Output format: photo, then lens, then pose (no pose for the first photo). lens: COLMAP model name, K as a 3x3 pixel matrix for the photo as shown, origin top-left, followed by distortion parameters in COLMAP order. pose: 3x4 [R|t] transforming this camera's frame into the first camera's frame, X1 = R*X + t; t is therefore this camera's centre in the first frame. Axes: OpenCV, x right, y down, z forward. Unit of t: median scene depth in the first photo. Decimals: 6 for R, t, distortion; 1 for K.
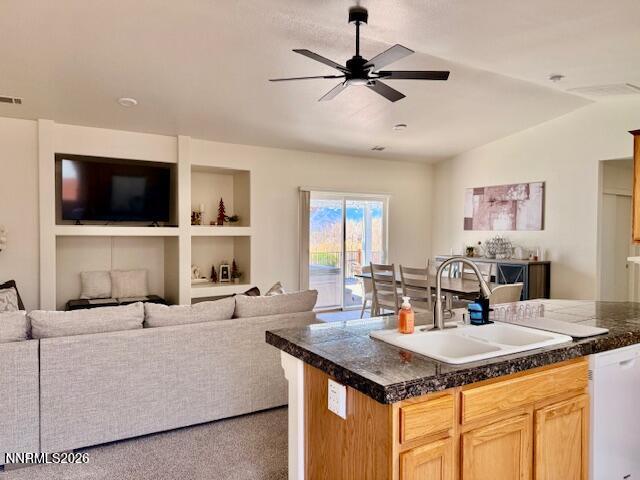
lens RADIAL K [[444.3, 0, 320.0], [0, 444.3, 240.0], [0, 0, 1]] dist [0.079416, -0.098945]
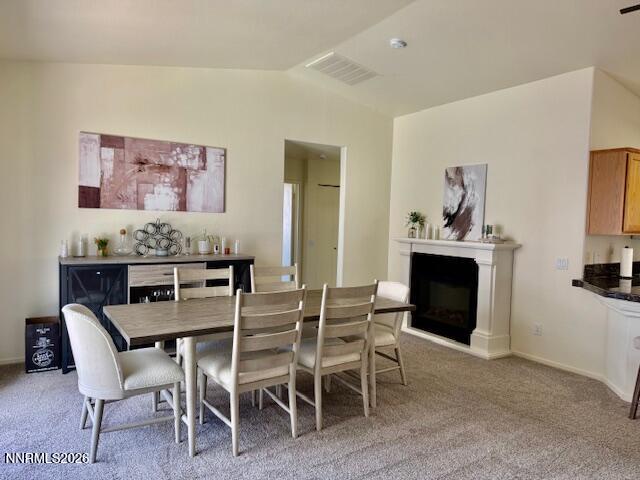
lens RADIAL K [[444.3, 0, 320.0], [0, 444.3, 240.0], [0, 0, 1]] dist [0.079416, -0.098945]
pose [[-0.014486, -0.053904, 0.998441, -0.252584], [-0.003834, 0.998541, 0.053854, -0.016939], [-0.999888, -0.003048, -0.014671, 0.817127]]
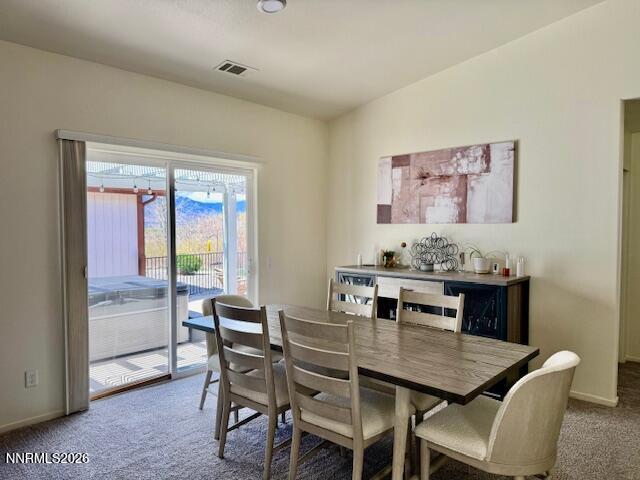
lens RADIAL K [[446.0, 0, 320.0], [0, 446.0, 240.0], [0, 0, 1]] dist [0.141435, -0.230519]
pose [[0.960467, -0.015953, 0.277937, 0.082300], [0.013281, 0.999846, 0.011494, -0.009946], [-0.278078, -0.007349, 0.960530, 0.481923]]
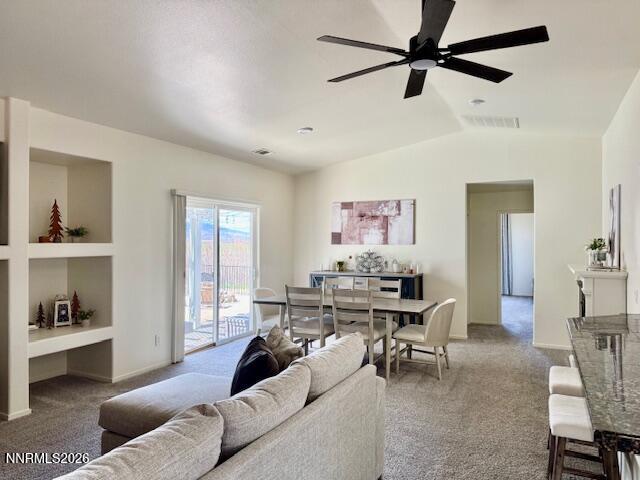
lens RADIAL K [[444.3, 0, 320.0], [0, 444.3, 240.0], [0, 0, 1]] dist [0.079416, -0.098945]
pose [[0.841894, -0.003336, 0.539633, -0.252856], [0.017254, 0.999636, -0.020739, -0.014179], [-0.539367, 0.026770, 0.841645, 0.222918]]
